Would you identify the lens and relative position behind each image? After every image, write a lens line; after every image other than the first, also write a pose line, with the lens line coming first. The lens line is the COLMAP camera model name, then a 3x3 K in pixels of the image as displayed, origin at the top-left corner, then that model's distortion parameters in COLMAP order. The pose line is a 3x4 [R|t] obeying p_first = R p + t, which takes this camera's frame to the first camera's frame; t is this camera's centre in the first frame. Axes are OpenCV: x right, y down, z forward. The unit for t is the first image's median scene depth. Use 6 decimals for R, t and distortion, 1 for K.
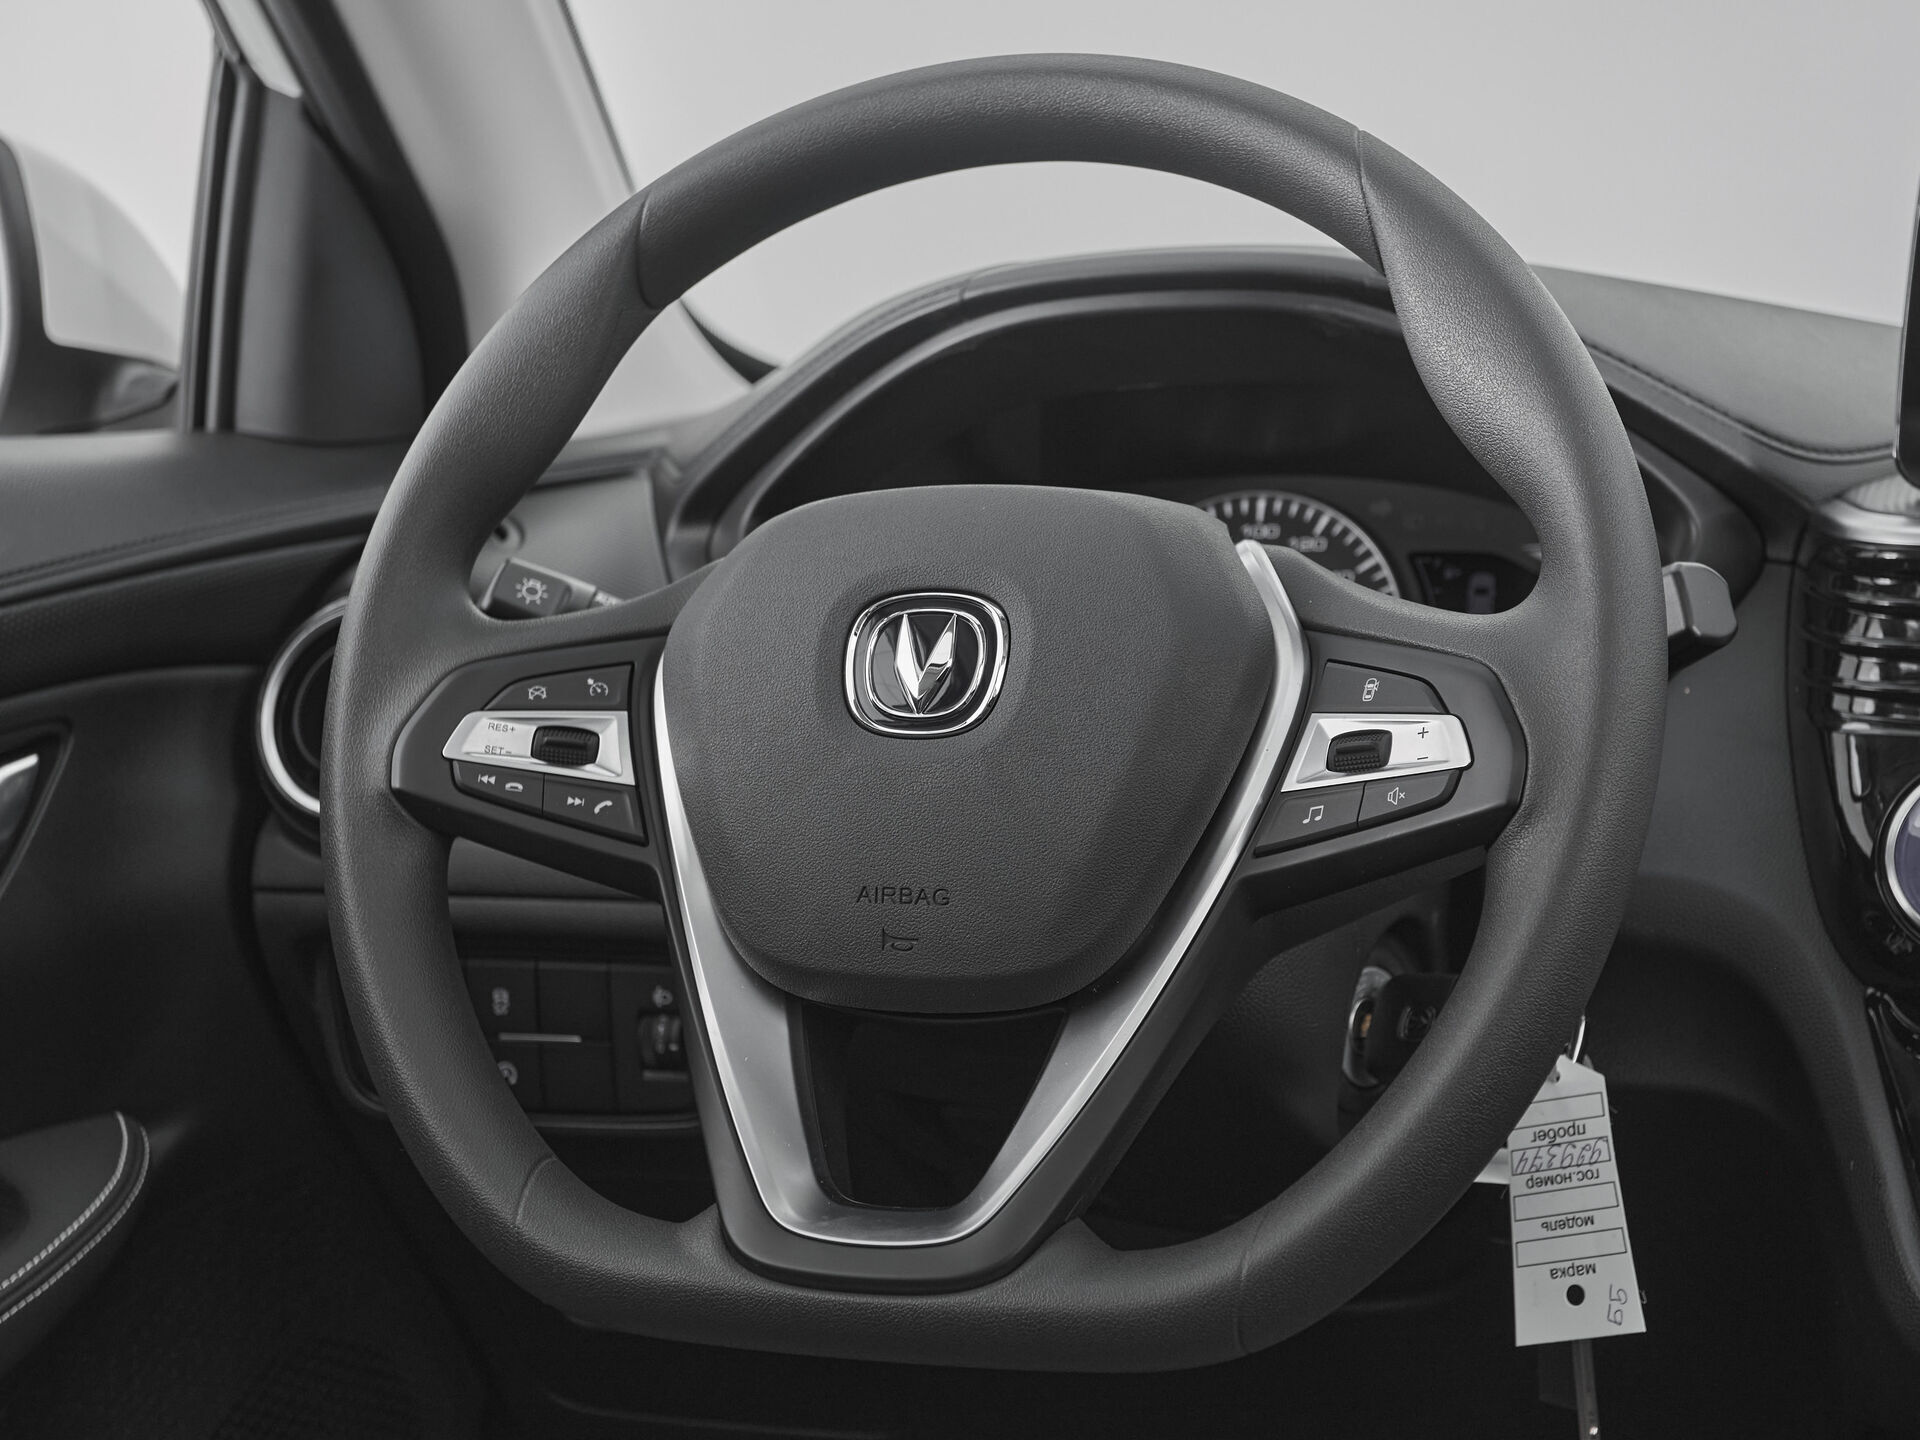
lens RADIAL K [[2947.5, 0, 1071.0], [0, 2947.5, 723.4], [0, 0, 1]] dist [-0.004148, 0.077045]
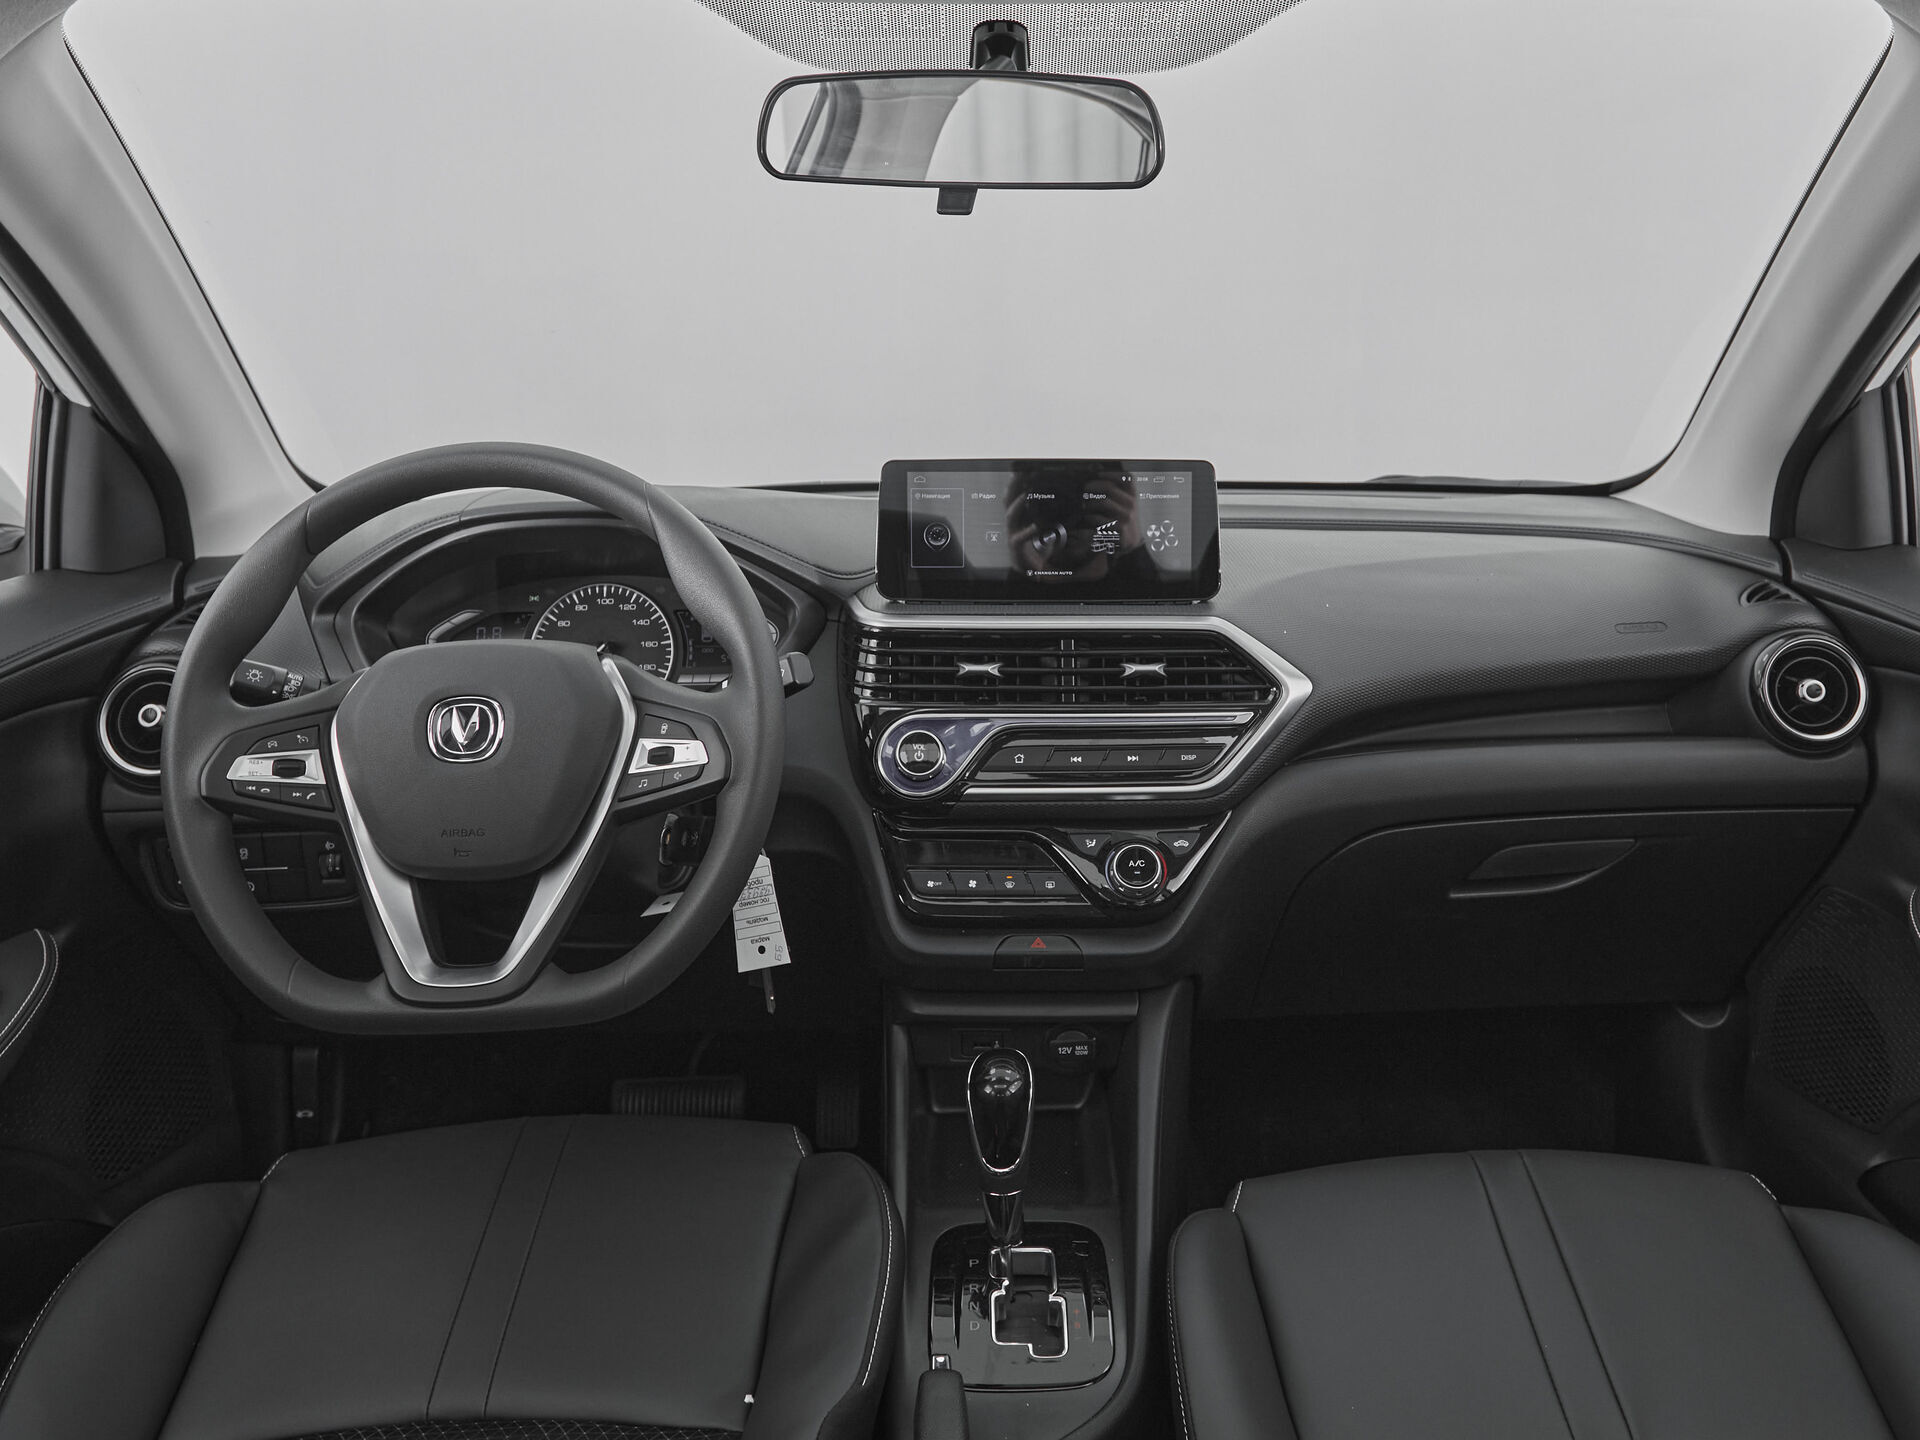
lens RADIAL K [[1496.5, 0, 1038.0], [0, 1496.5, 624.7], [0, 0, 1]] dist [-0.006179, 0.004535]
pose [[0.936649, -0.059016, 0.345263, -0.027405], [0.032449, 0.996085, 0.082232, -0.172529], [-0.348764, -0.065819, 0.934896, -0.227217]]
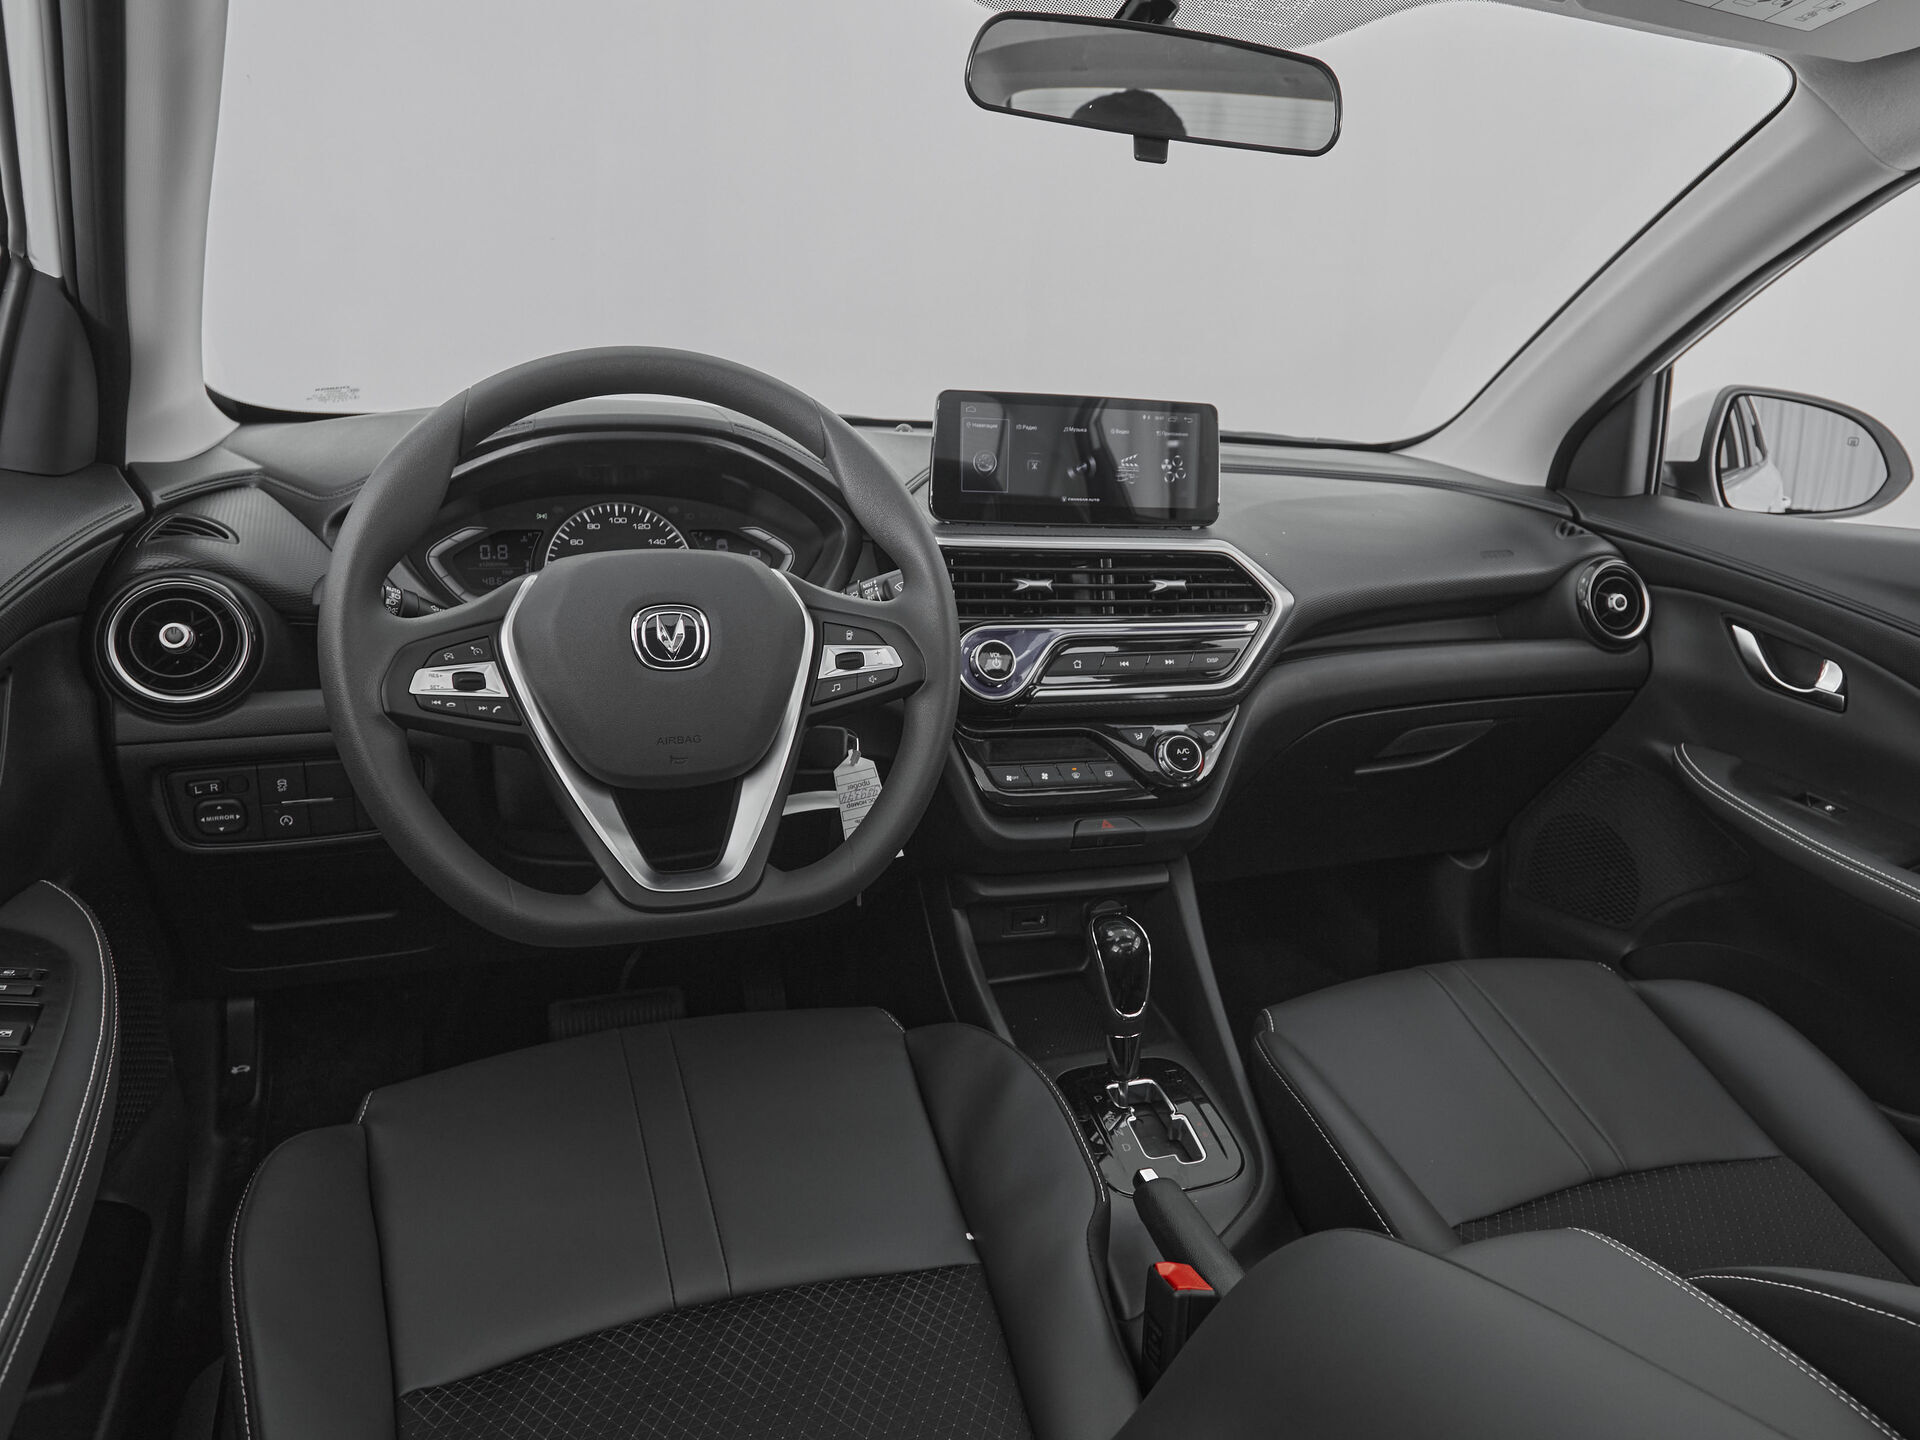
lens RADIAL K [[1364.6, 0, 1057.3], [0, 1364.6, 675.3], [0, 0, 1]] dist [-0.006460, -0.000536]
pose [[0.750493, -0.103185, 0.652773, -0.488581], [-0.001750, 0.987422, 0.158095, -0.149720], [-0.660876, -0.119791, 0.740873, 0.013708]]
